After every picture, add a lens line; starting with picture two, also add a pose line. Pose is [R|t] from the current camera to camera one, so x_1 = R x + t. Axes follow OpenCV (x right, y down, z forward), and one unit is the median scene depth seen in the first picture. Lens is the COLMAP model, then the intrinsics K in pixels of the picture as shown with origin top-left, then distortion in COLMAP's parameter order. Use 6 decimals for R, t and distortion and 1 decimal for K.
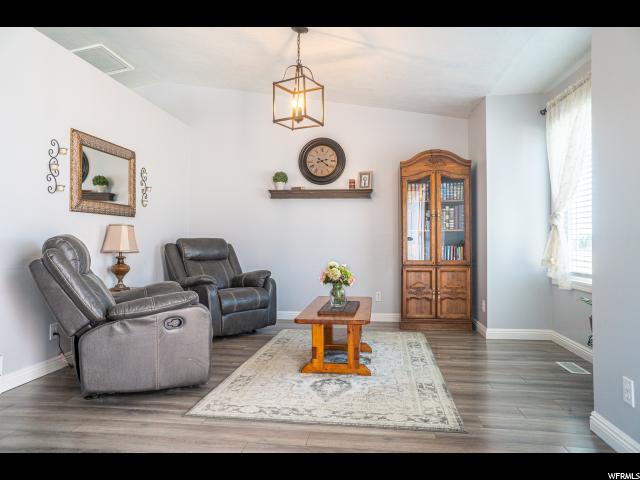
lens RADIAL K [[435.0, 0, 319.6], [0, 435.0, 239.6], [0, 0, 1]] dist [-0.030952, 0.038994]
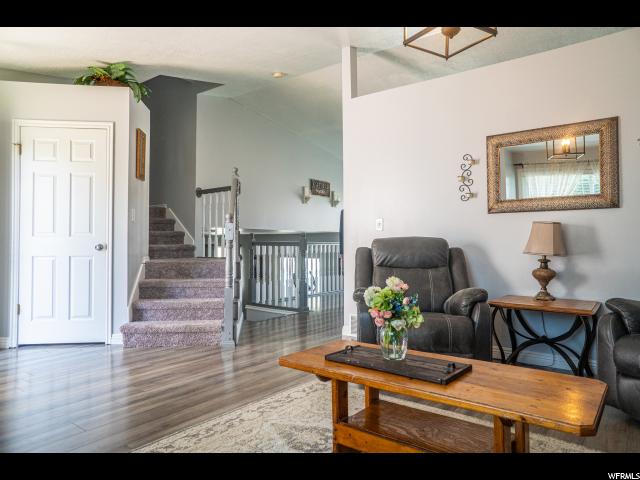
lens RADIAL K [[435.0, 0, 316.0], [0, 435.0, 236.2], [0, 0, 1]] dist [-0.030952, 0.038994]
pose [[-0.524784, -0.012395, -0.851145, 0.475262], [0.007128, 0.999795, -0.018955, 0.006552], [0.851205, -0.016014, -0.524588, 1.017499]]
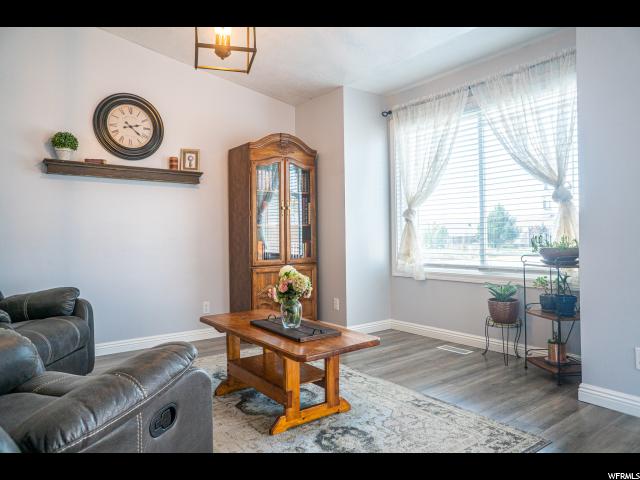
lens RADIAL K [[435.0, 0, 322.2], [0, 435.0, 237.4], [0, 0, 1]] dist [-0.030952, 0.038994]
pose [[0.717308, -0.011216, 0.696666, -0.362636], [0.011088, 0.999928, 0.004682, 0.000798], [-0.696668, 0.004366, 0.717380, 0.378572]]
